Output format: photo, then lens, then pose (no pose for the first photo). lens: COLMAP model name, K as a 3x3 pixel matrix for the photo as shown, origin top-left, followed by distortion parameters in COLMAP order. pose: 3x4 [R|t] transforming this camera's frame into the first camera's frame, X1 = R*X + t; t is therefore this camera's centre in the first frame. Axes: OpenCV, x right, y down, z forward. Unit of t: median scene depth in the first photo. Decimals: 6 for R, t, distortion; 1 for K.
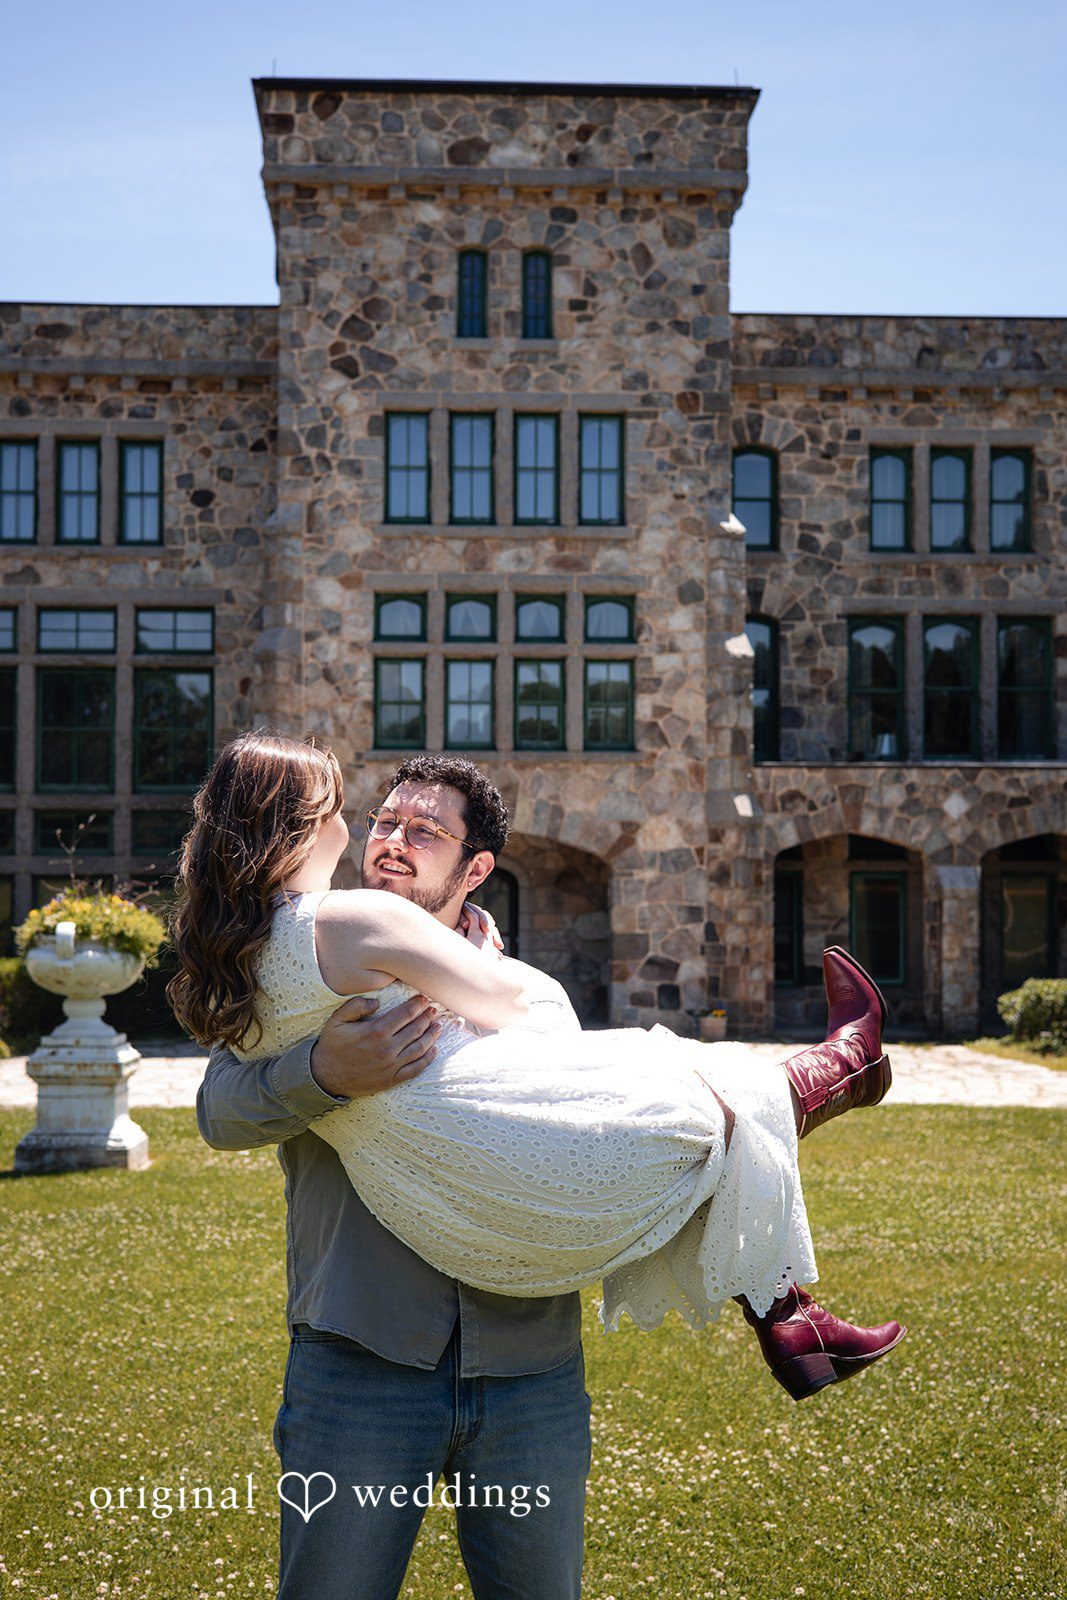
lens RADIAL K [[2172.8, 0, 536.8], [0, 2172.8, 805.3], [0, 0, 1]] dist [0.011764, -0.025902]
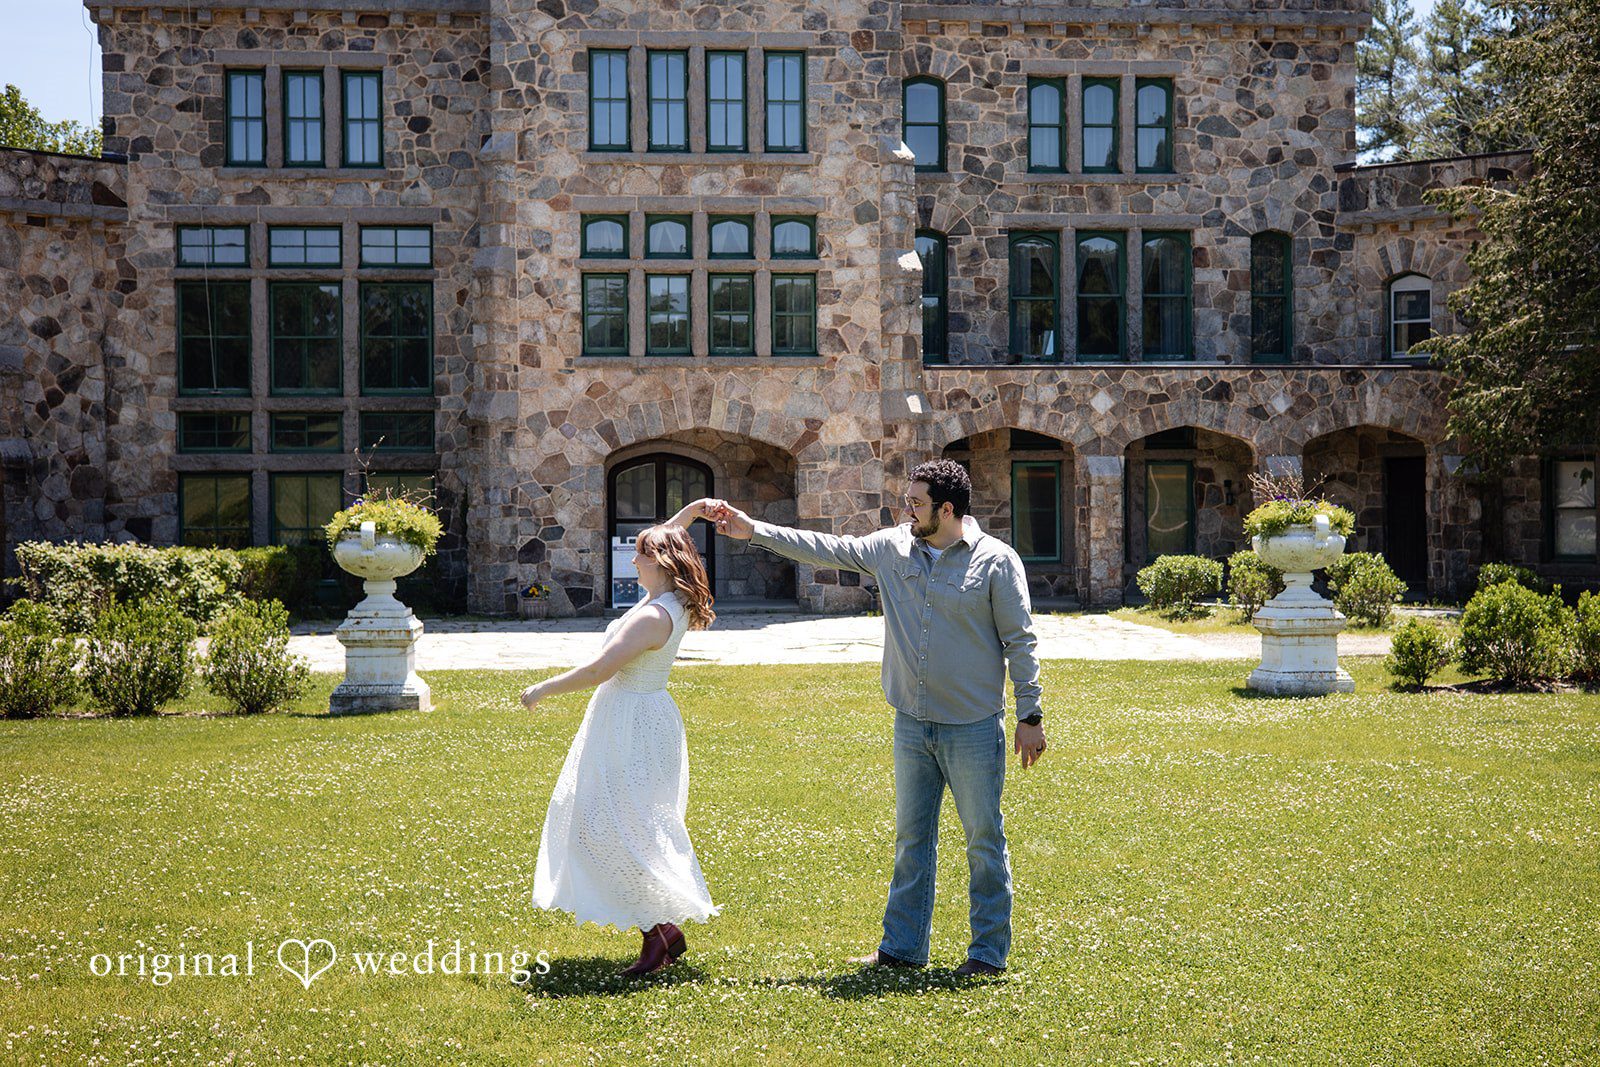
lens RADIAL K [[2240.9, 0, 864.3], [0, 2240.9, 479.4], [0, 0, 1]] dist [0.028679, 0.038377]
pose [[0.998087, -0.010019, 0.061008, -0.001697], [0.007316, 0.998989, 0.044363, -0.012374], [-0.061391, -0.043832, 0.997151, -0.152752]]
